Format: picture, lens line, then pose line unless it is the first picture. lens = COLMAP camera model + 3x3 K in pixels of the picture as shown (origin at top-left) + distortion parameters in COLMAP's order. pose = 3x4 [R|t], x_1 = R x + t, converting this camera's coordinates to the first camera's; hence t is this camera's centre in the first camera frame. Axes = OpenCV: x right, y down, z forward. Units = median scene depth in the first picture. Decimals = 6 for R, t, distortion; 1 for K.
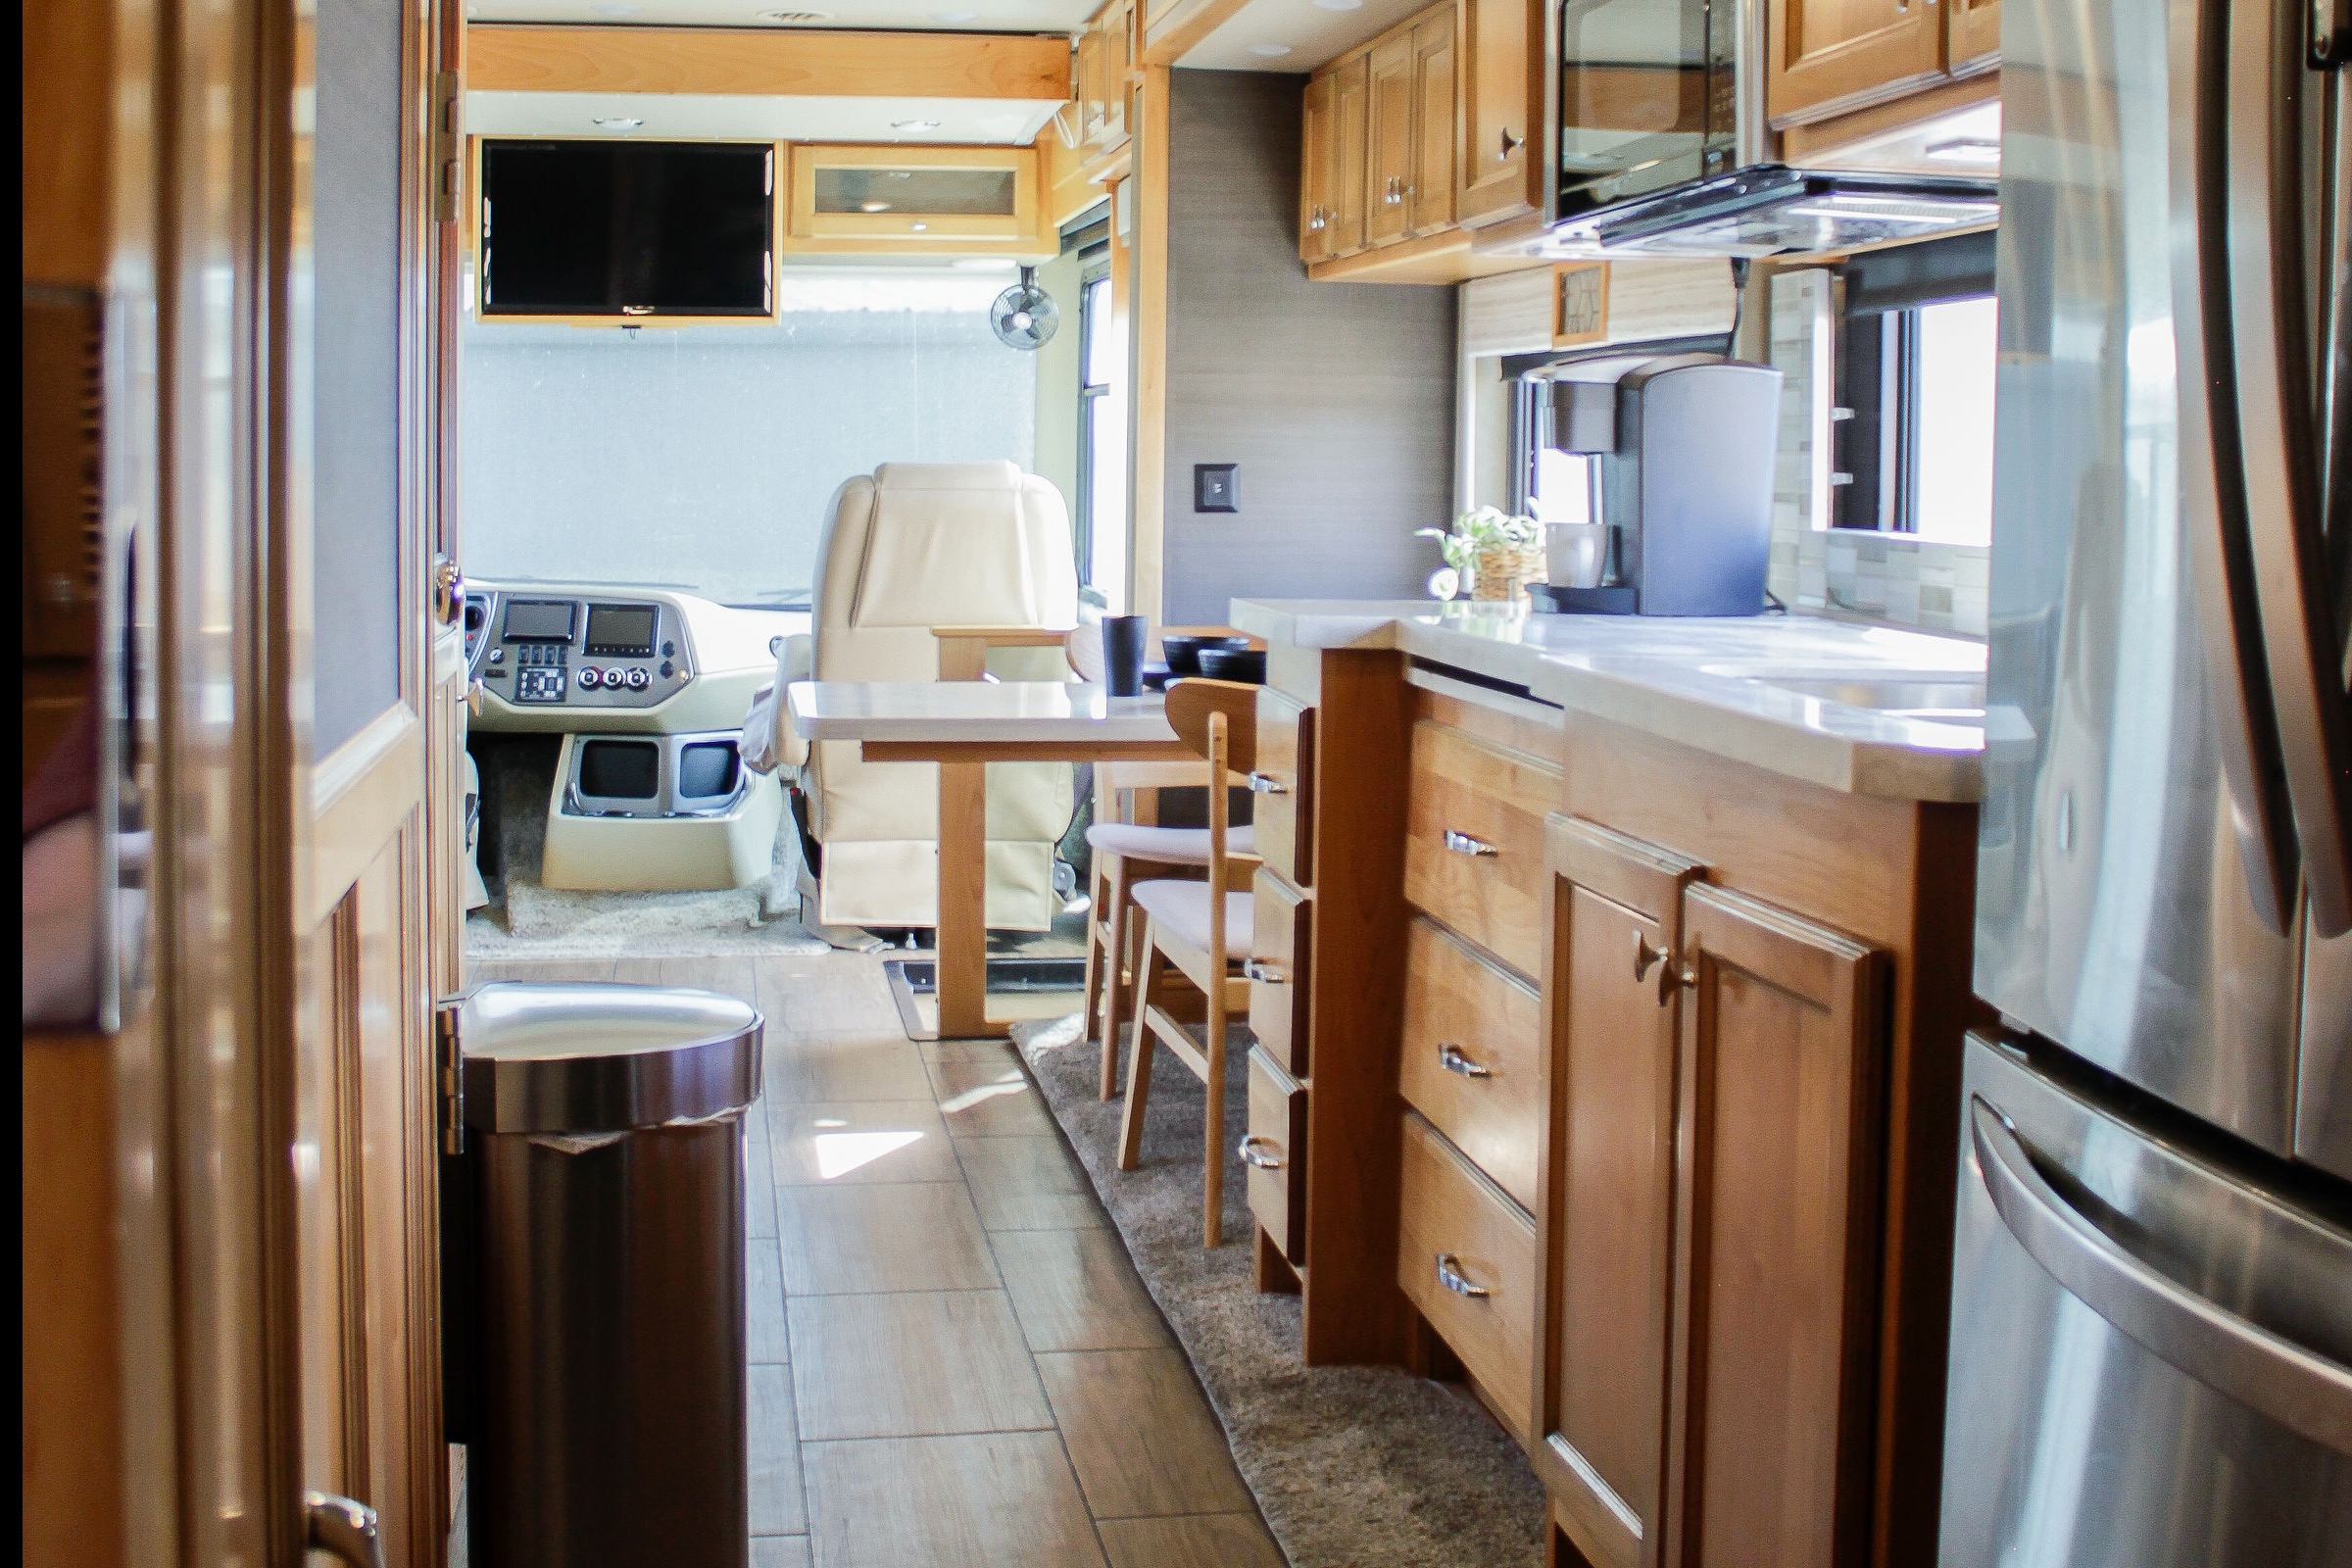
lens RADIAL K [[3099.6, 0, 1176.7], [0, 3099.6, 782.7], [0, 0, 1]] dist [-0.066079, 0.000000]
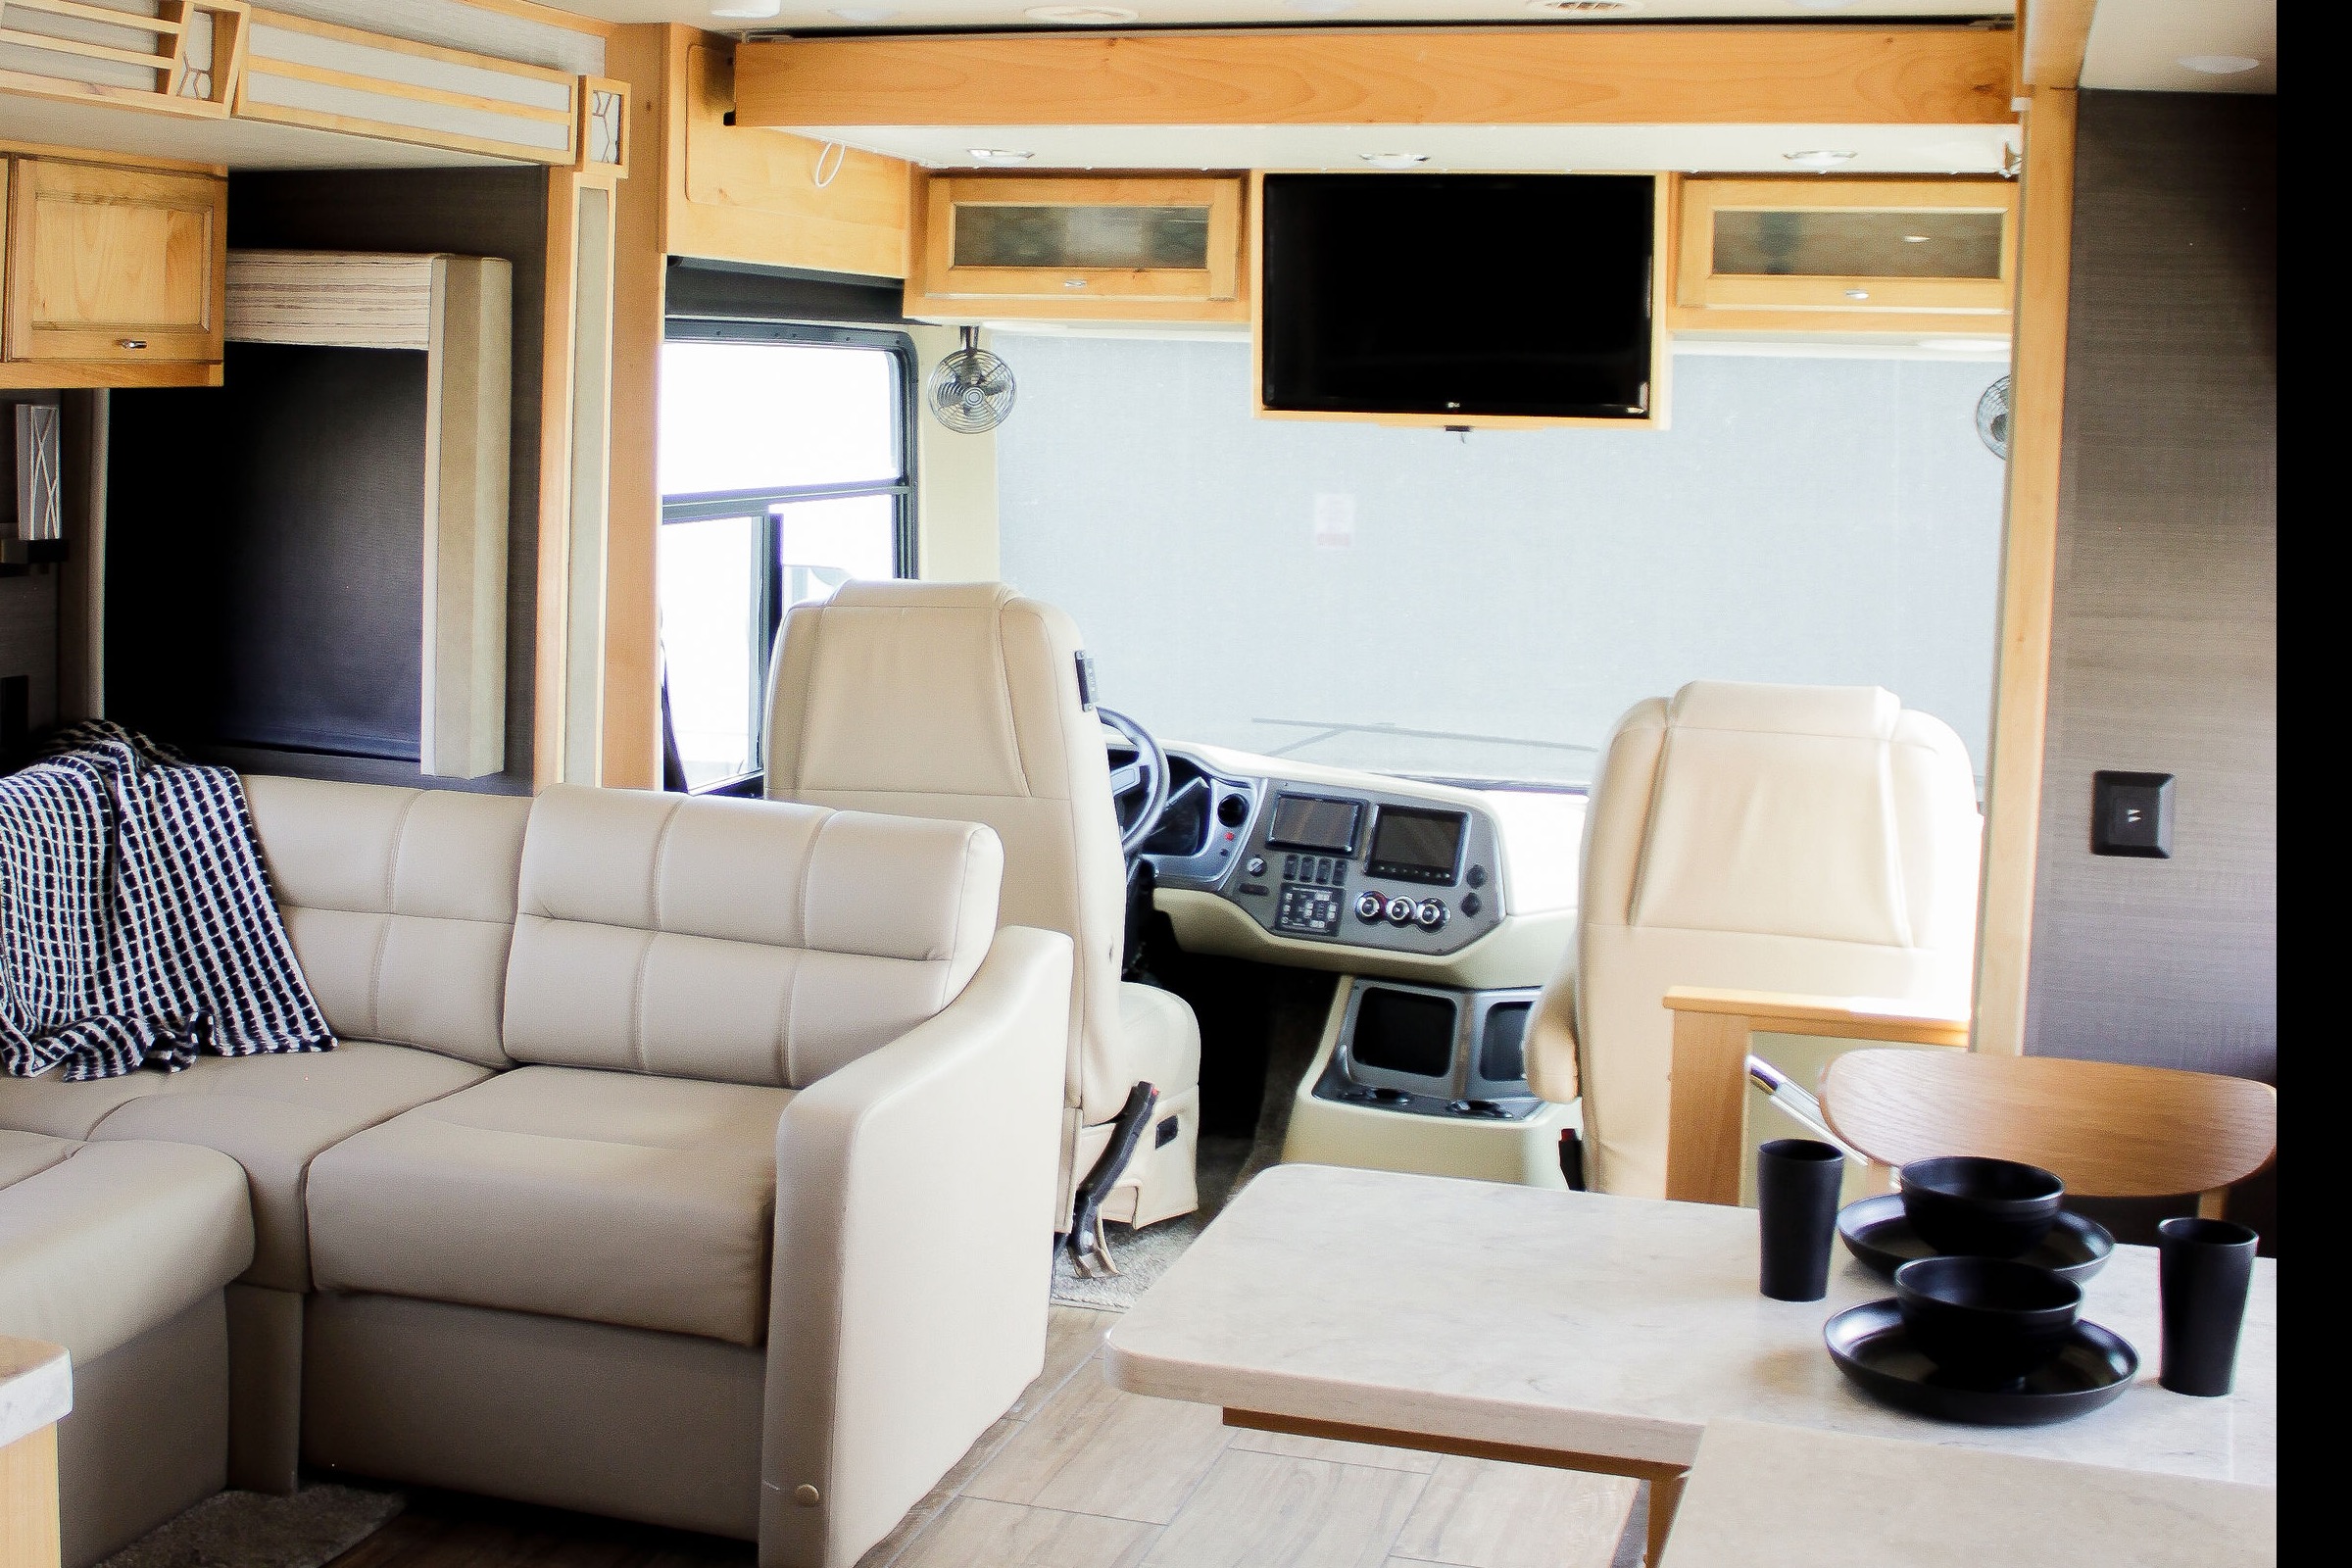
lens RADIAL K [[3099.6, 0, 1173.5], [0, 3099.6, 775.7], [0, 0, 1]] dist [-0.066079, 0.000000]
pose [[0.915061, 0.063918, -0.398219, 0.059107], [-0.058498, 0.997955, 0.025761, -0.081343], [0.399051, -0.000278, 0.916928, 0.304939]]
